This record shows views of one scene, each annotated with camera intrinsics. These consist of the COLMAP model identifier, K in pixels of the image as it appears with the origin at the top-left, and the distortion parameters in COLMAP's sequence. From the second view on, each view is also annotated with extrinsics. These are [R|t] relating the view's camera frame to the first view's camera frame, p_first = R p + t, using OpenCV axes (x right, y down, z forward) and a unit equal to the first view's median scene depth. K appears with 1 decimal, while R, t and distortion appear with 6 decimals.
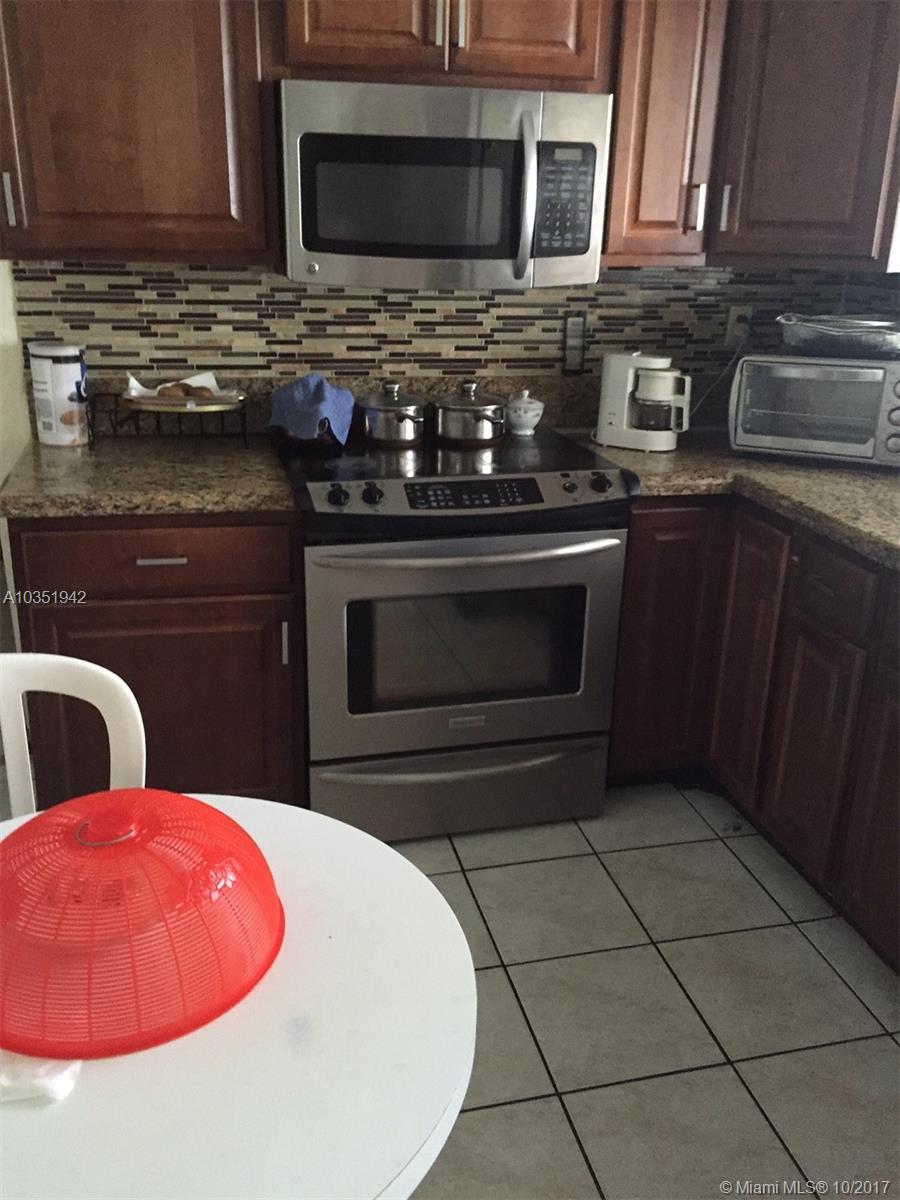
lens RADIAL K [[1024.7, 0, 453.2], [0, 1024.7, 601.1], [0, 0, 1]] dist [0.044606, -0.045668]
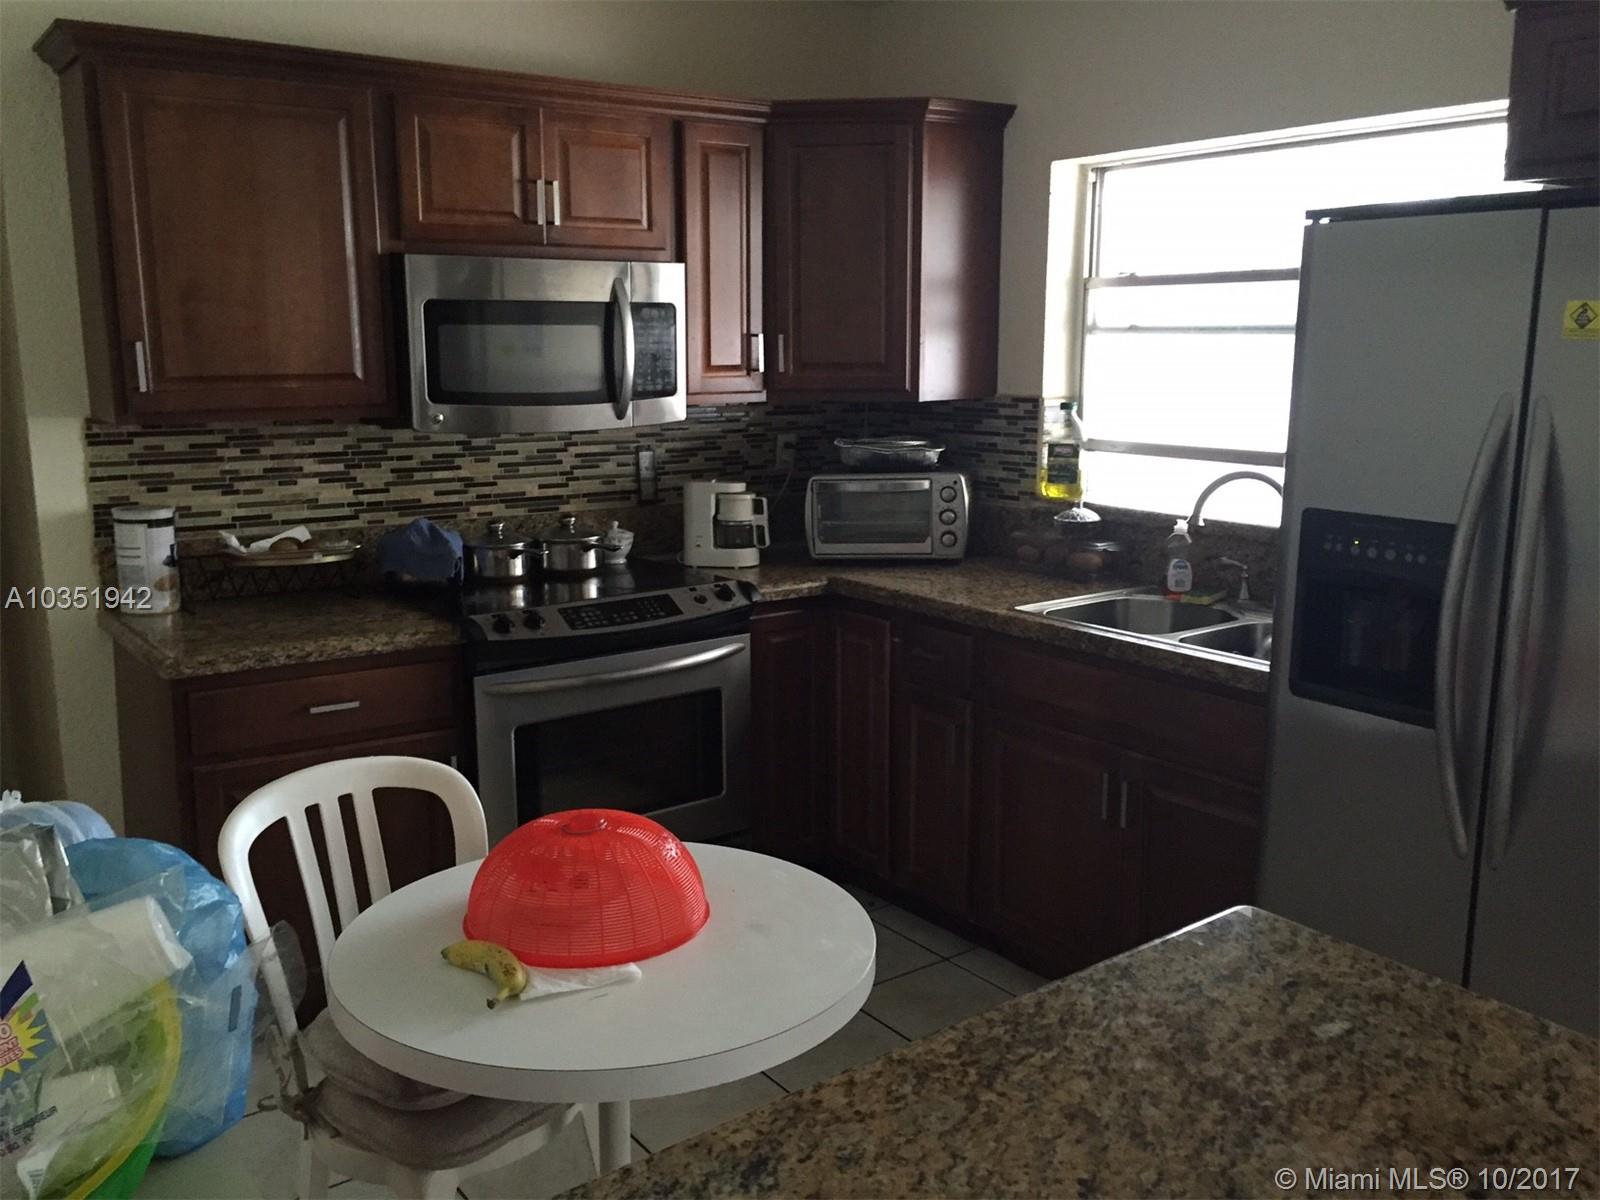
lens RADIAL K [[1366.3, 0, 796.6], [0, 1366.3, 601.4], [0, 0, 1]] dist [0.044606, -0.045668]
pose [[0.923108, -0.095210, 0.372568, -0.315342], [0.153549, 0.979536, -0.130124, 0.091669], [-0.352555, 0.177326, 0.918837, -0.357858]]
